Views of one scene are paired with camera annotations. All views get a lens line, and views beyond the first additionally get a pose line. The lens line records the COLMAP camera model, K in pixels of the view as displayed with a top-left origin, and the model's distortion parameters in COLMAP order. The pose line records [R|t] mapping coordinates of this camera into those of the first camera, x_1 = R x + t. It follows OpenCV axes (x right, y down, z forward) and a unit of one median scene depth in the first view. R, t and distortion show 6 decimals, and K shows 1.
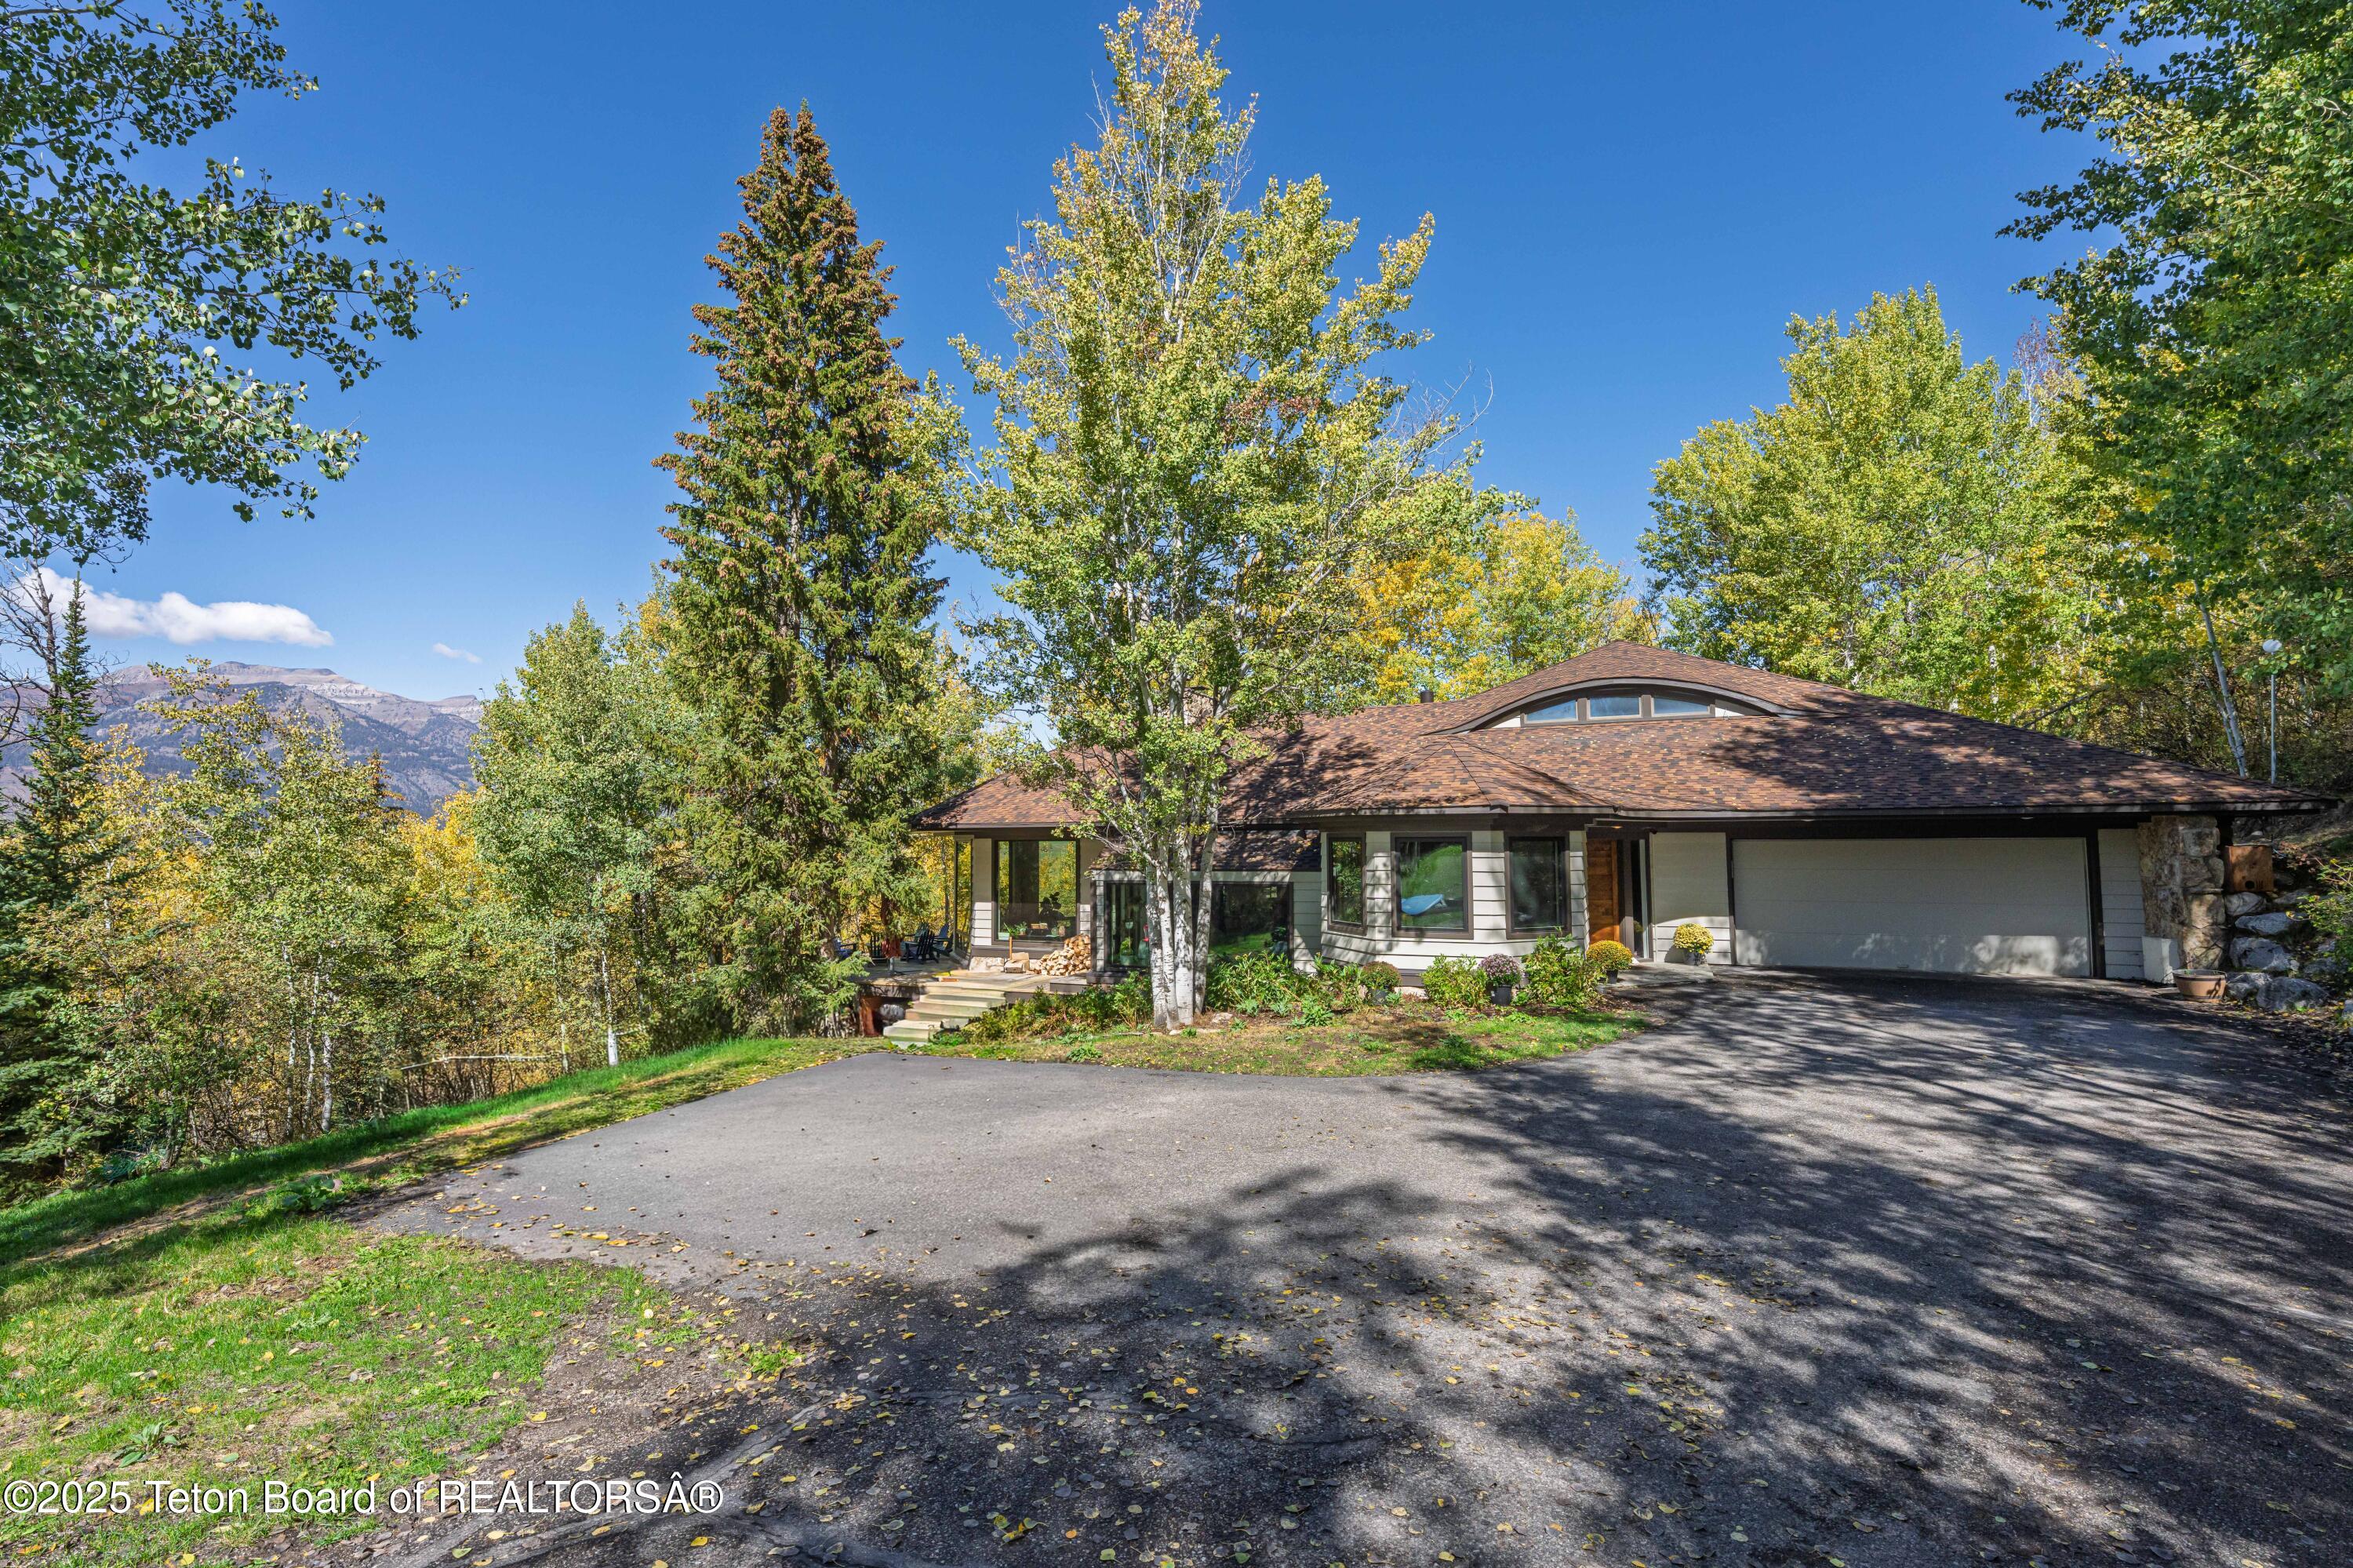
lens RADIAL K [[1026.7, 0, 1181.1], [0, 1026.7, 780.5], [0, 0, 1]] dist [-0.002544, -0.000207]
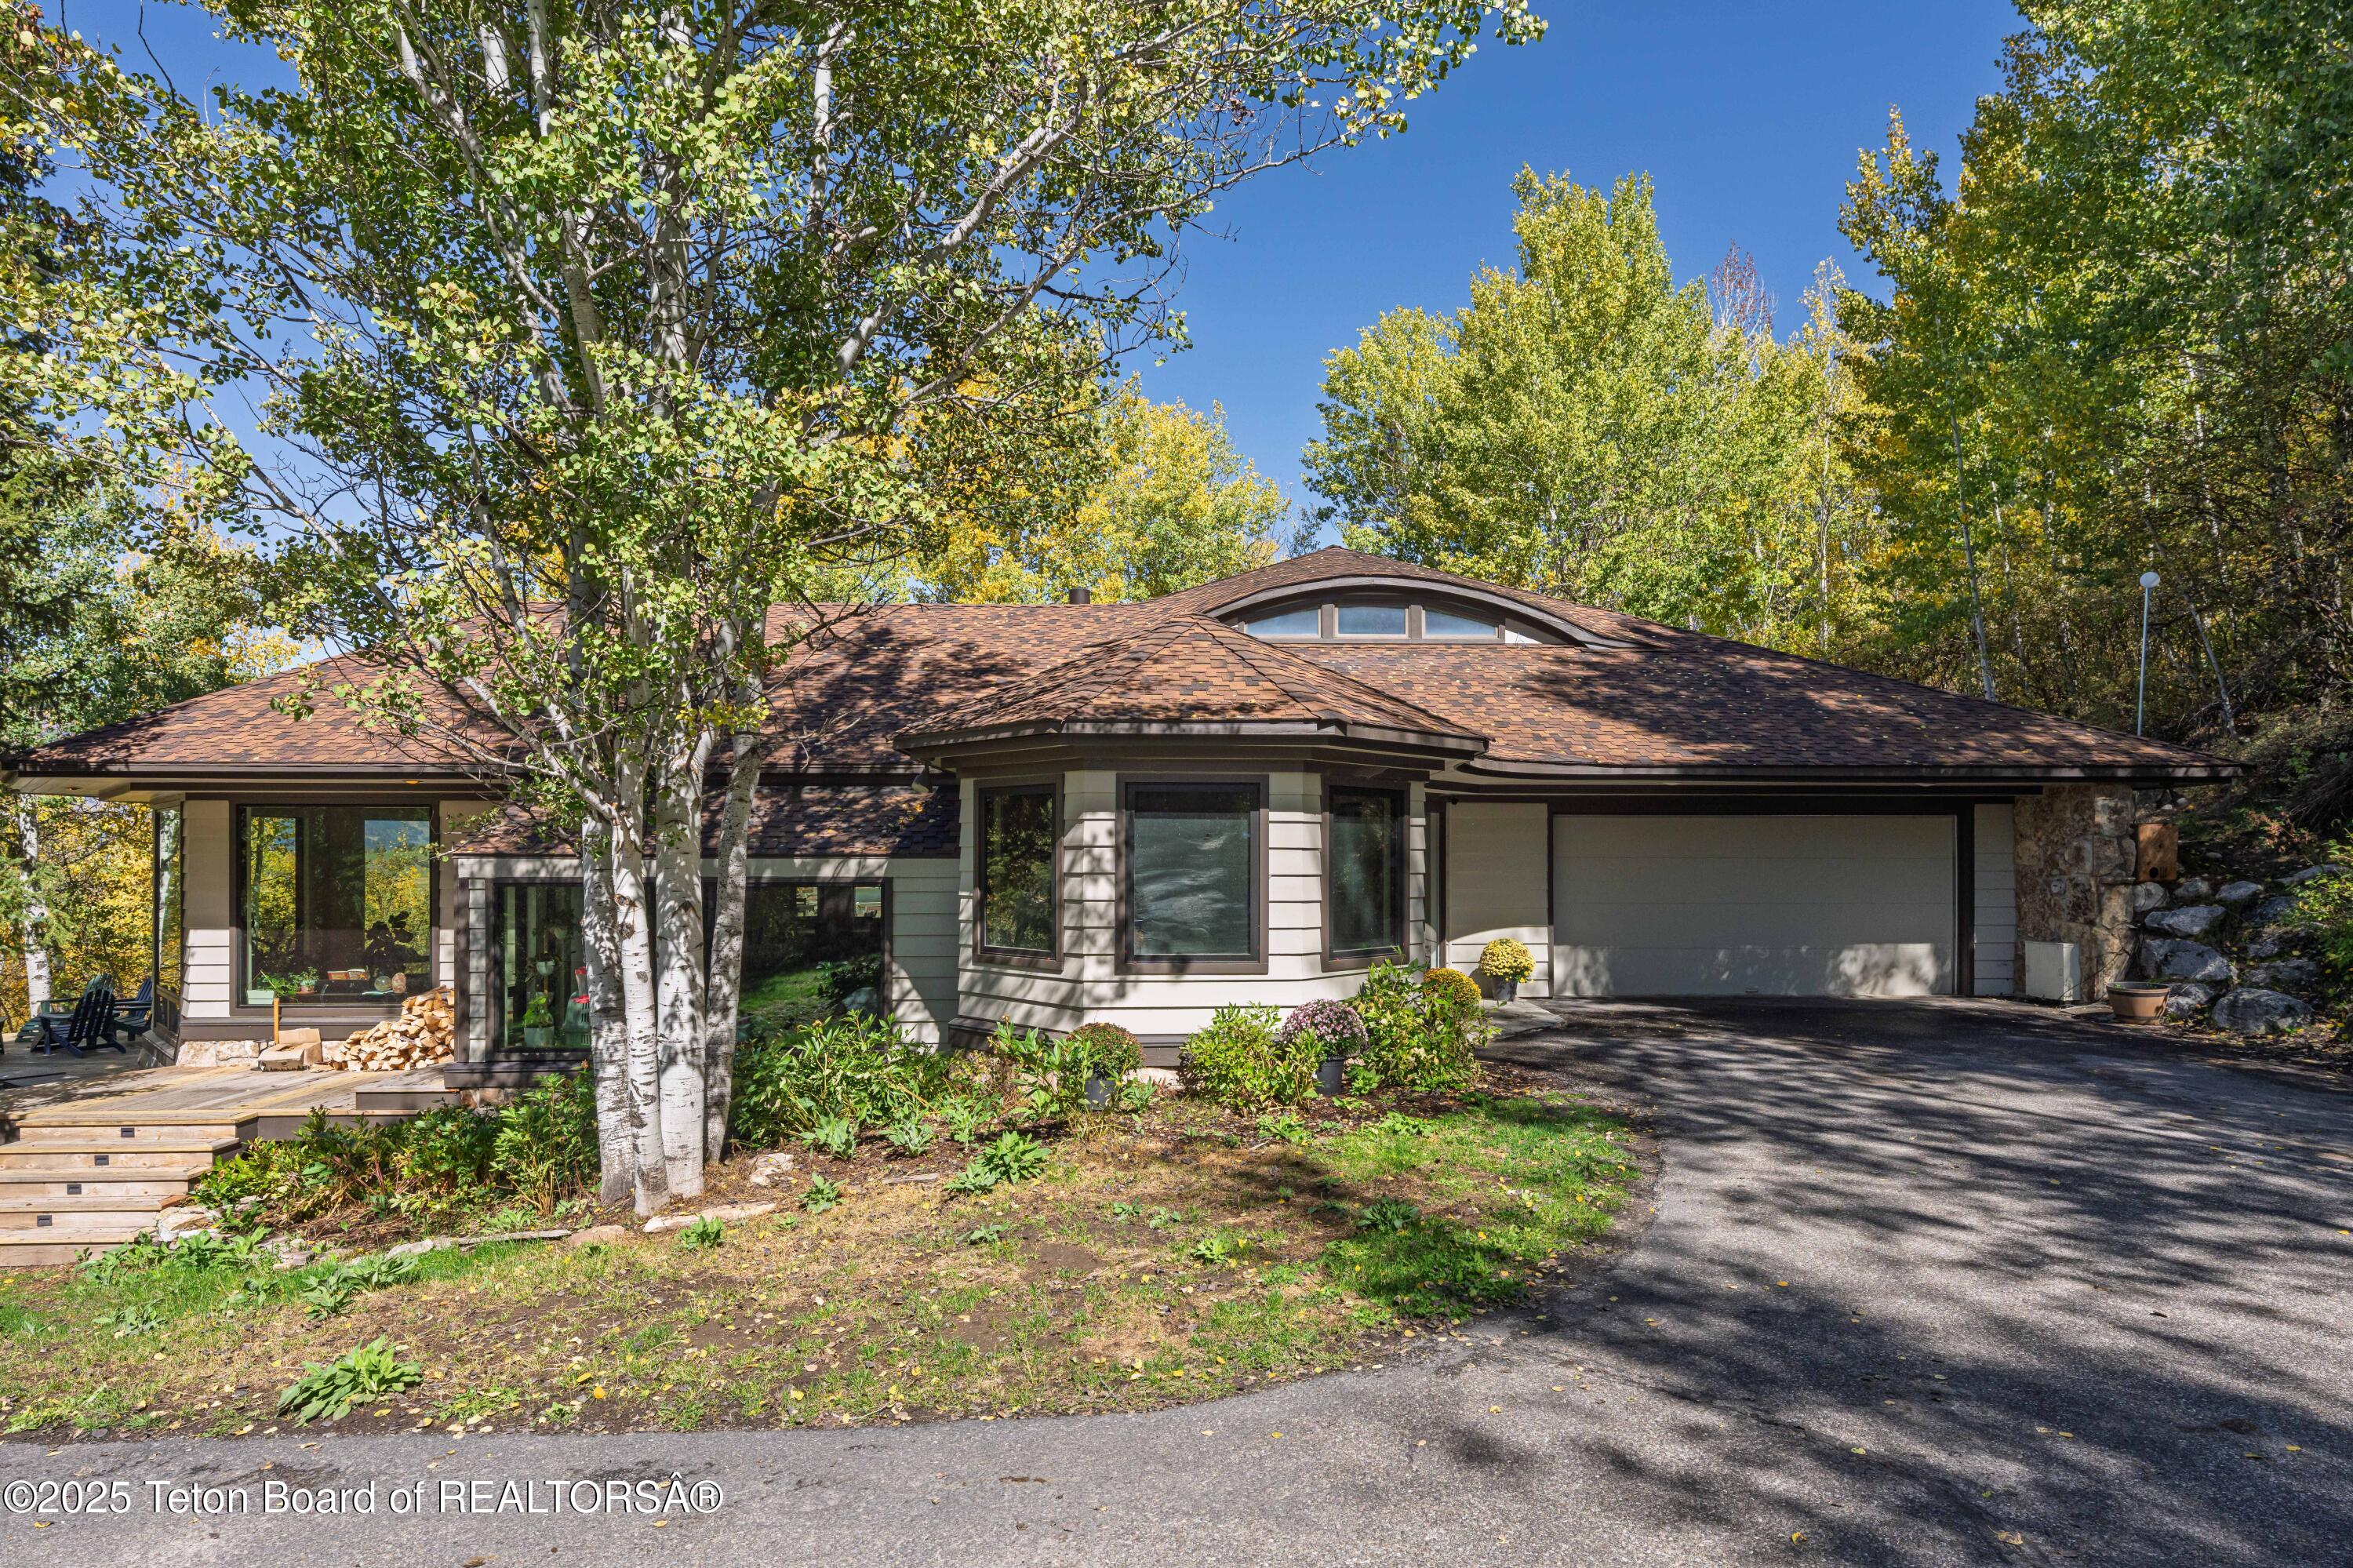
lens RADIAL K [[1198.9, 0, 1199.9], [0, 1198.9, 836.3], [0, 0, 1]] dist [0.011837, -0.002624]
pose [[0.906229, 0.013790, 0.422563, -0.012027], [-0.031453, 0.998897, 0.034858, 0.052421], [-0.421616, -0.044880, 0.905663, 0.378385]]
